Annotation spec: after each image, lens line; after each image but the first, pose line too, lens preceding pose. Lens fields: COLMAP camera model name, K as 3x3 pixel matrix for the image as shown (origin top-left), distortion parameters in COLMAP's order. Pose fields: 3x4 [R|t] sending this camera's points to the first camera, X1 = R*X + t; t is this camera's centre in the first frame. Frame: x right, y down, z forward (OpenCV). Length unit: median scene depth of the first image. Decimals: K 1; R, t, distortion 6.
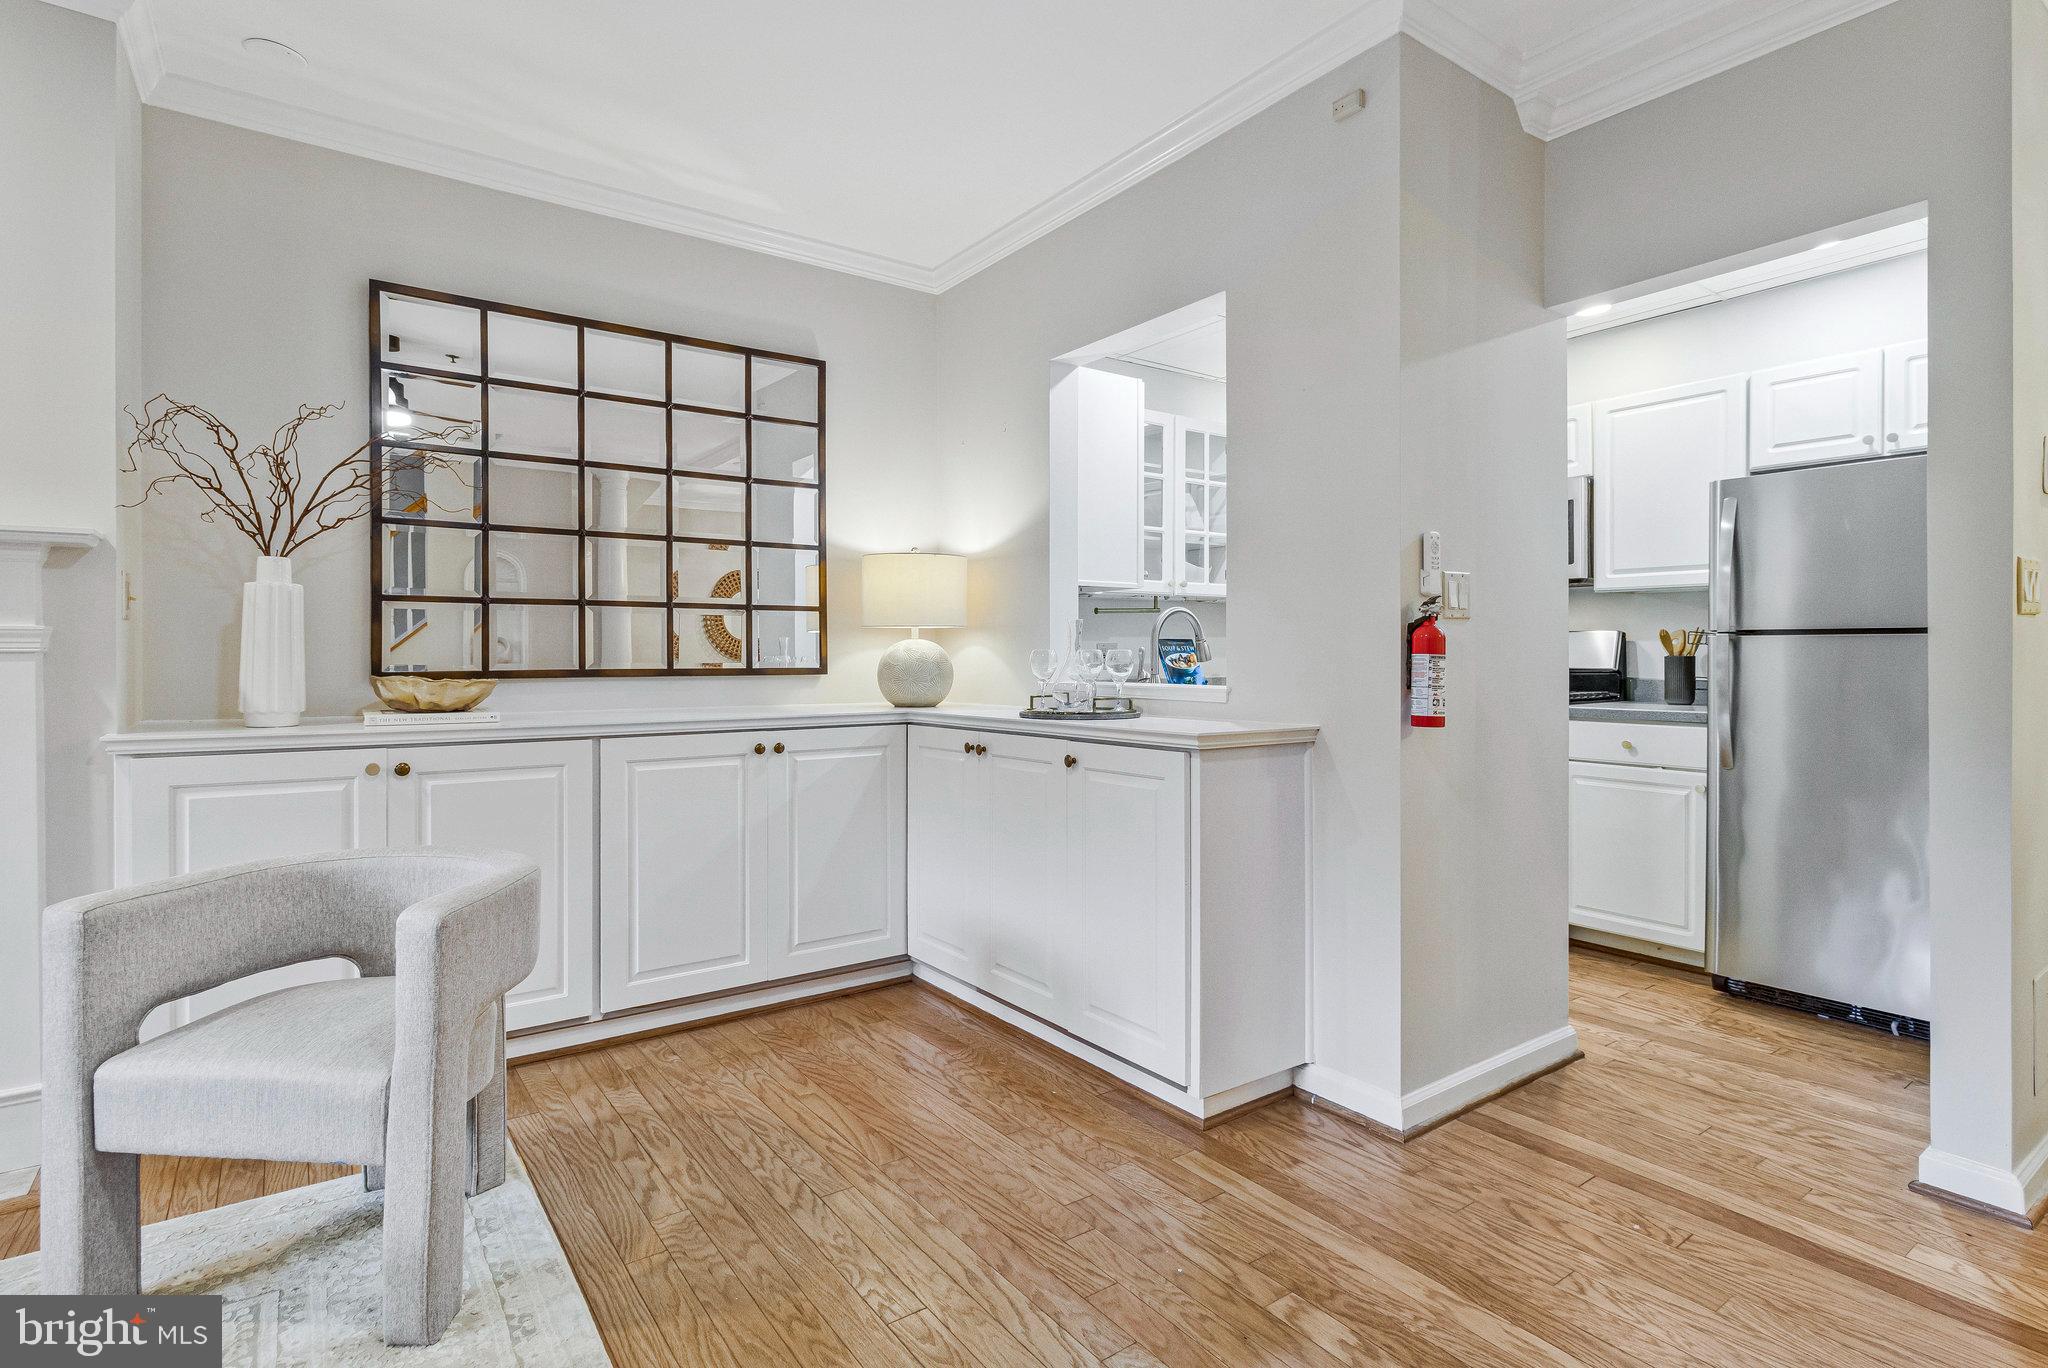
lens RADIAL K [[1014.2, 0, 1028.2], [0, 1014.2, 656.2], [0, 0, 1]] dist [0.001265, -0.000085]
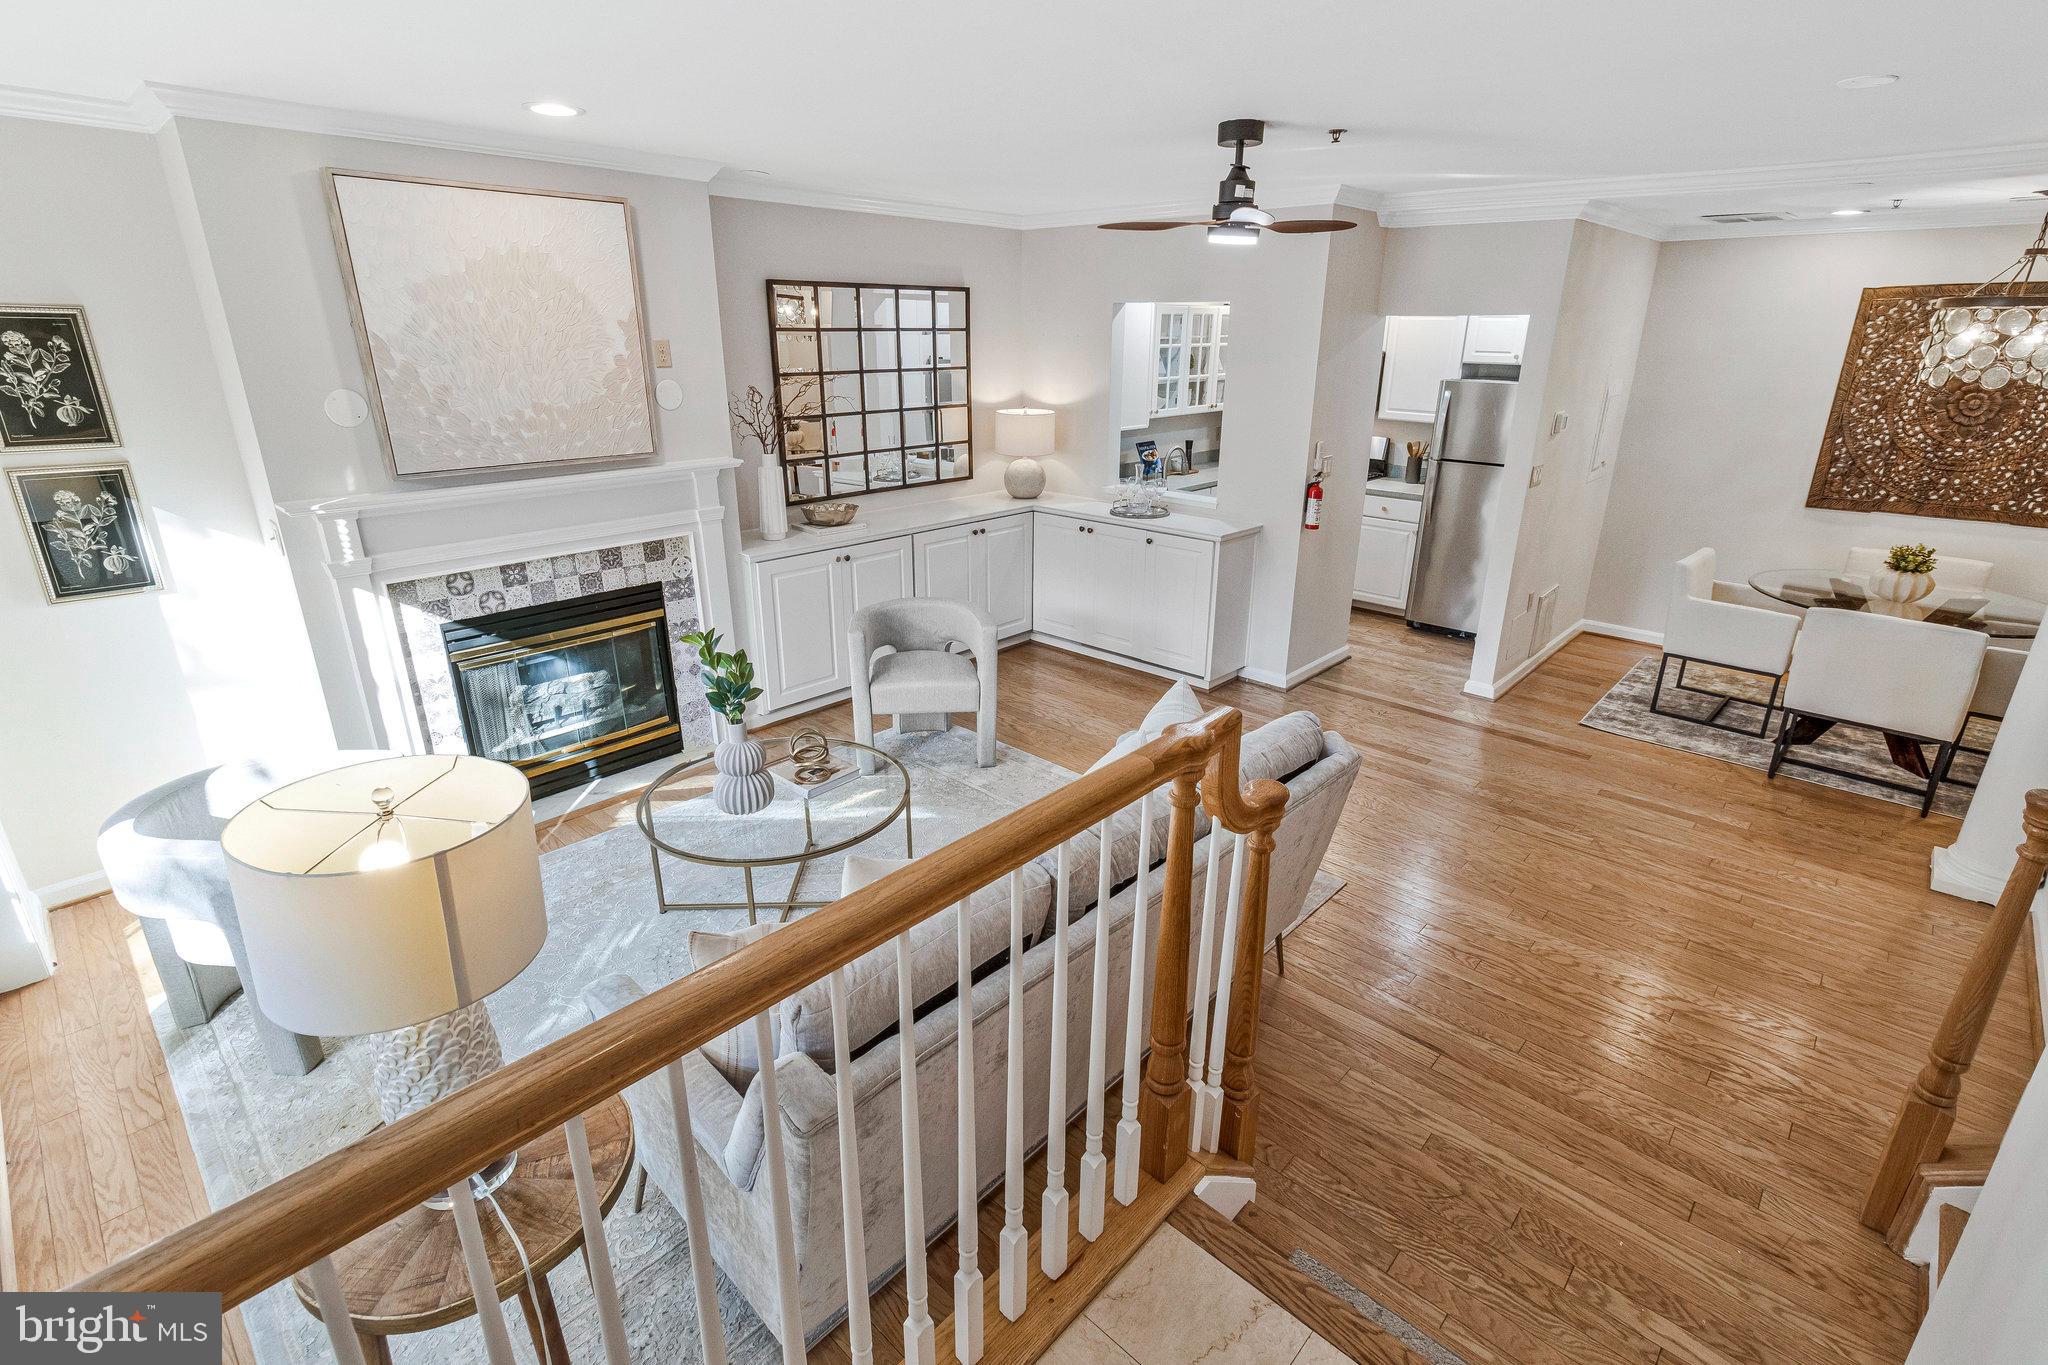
lens RADIAL K [[961.3, 0, 1018.7], [0, 961.3, 662.3], [0, 0, 1]] dist [-0.000100, -0.000440]
pose [[0.981981, -0.056475, 0.180345, -0.517185], [-0.006277, 0.944030, 0.329800, -0.273737], [-0.188877, -0.324989, 0.926665, -0.777007]]
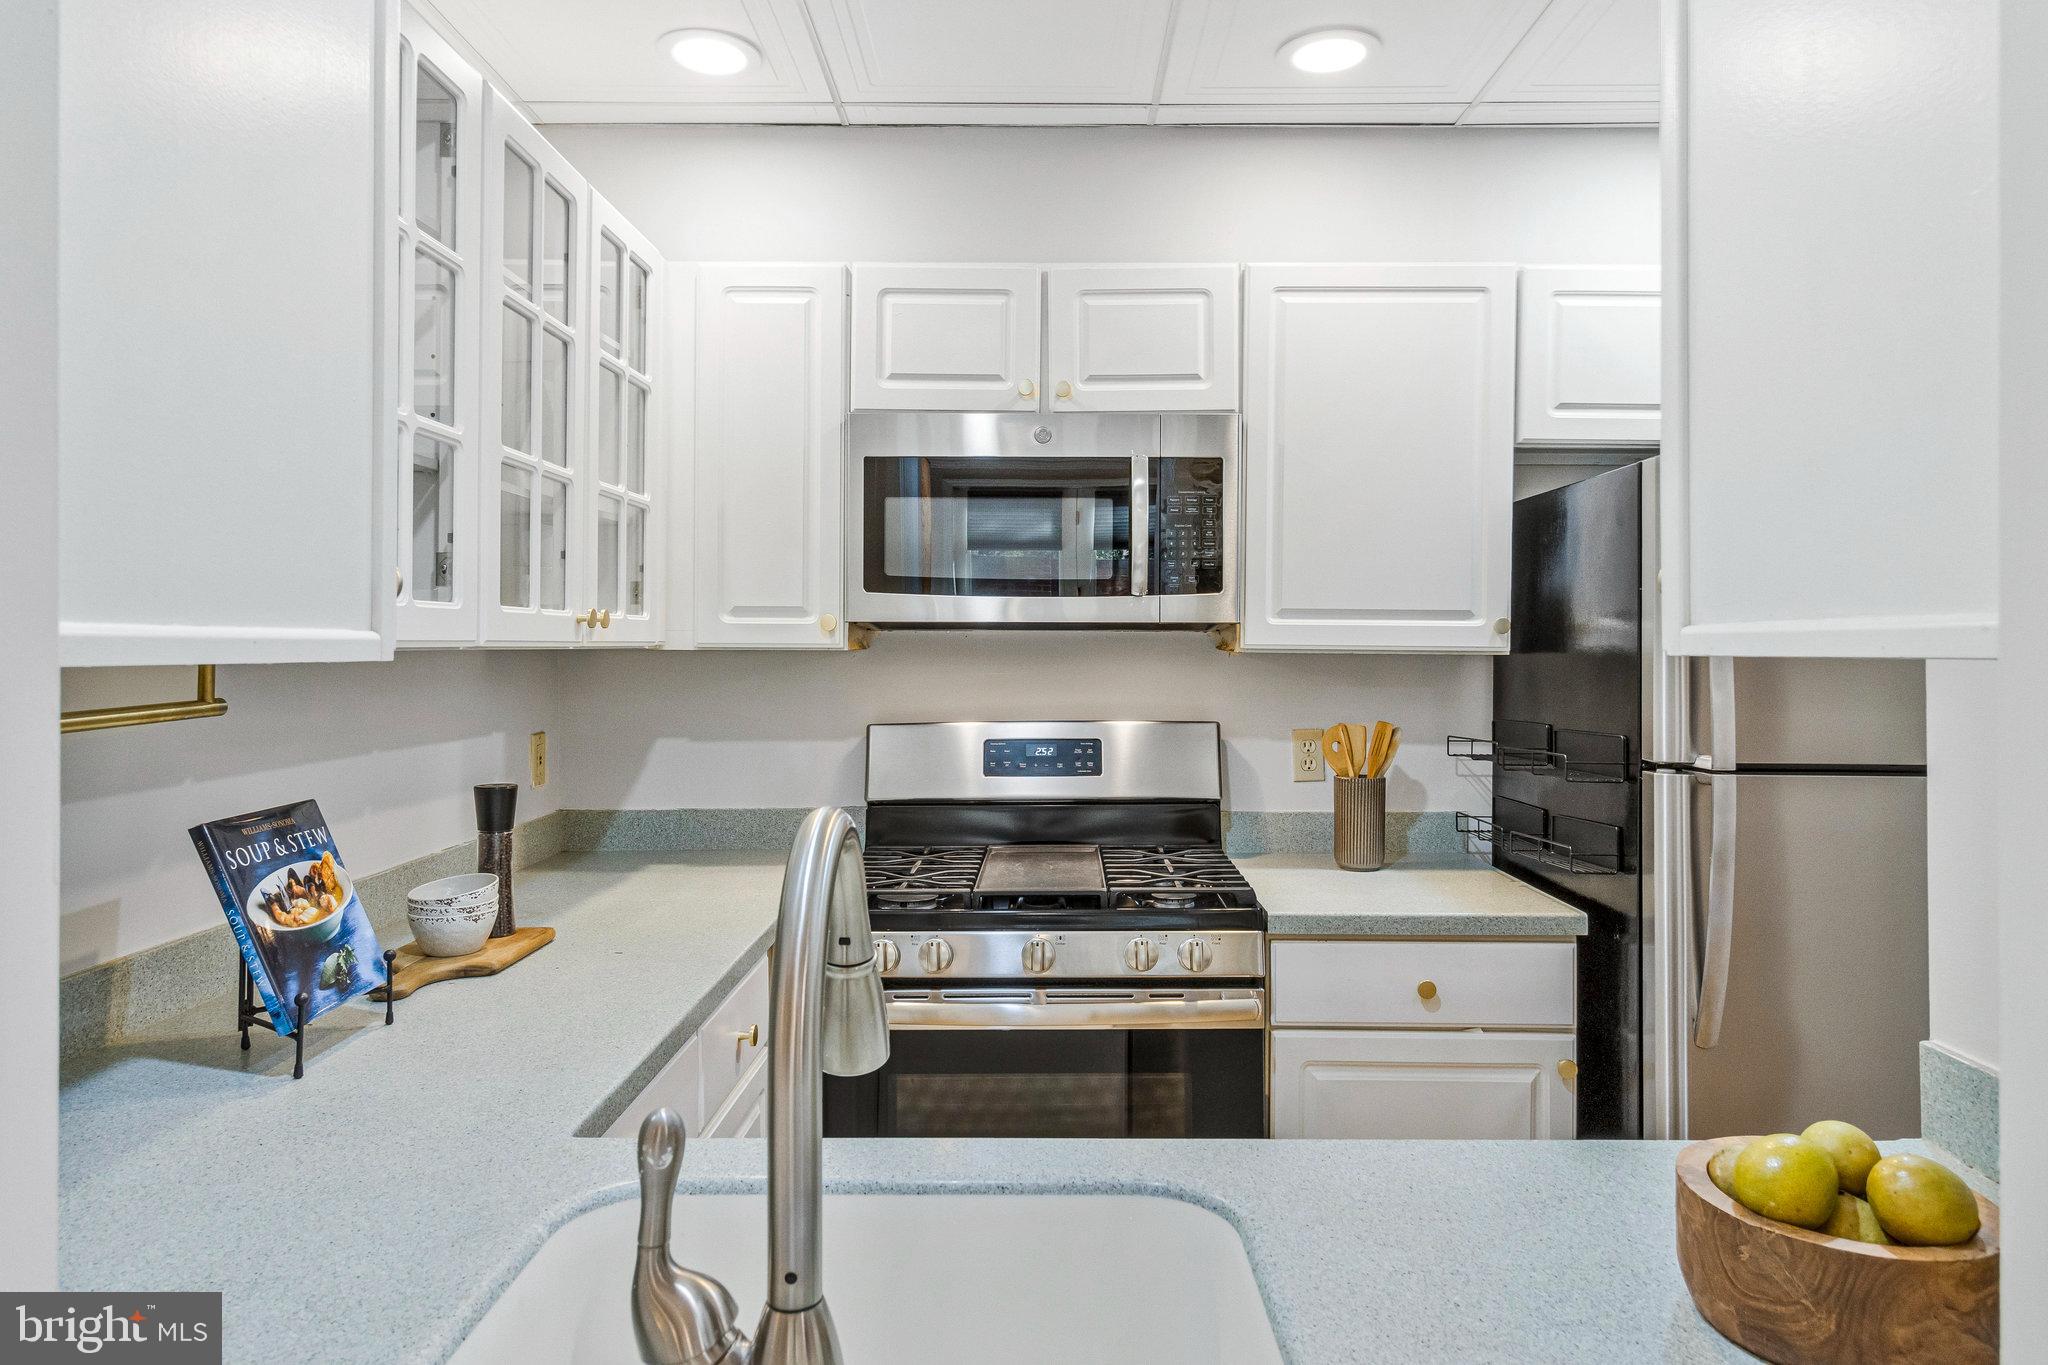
lens RADIAL K [[1267.5, 0, 1023.8], [0, 1267.5, 640.4], [0, 0, 1]] dist [0.001612, 0.000179]
pose [[0.590744, 0.008874, 0.806811, 0.002125], [-0.004687, 0.999960, -0.007567, -0.080619], [-0.806846, 0.000689, 0.590762, 0.924334]]
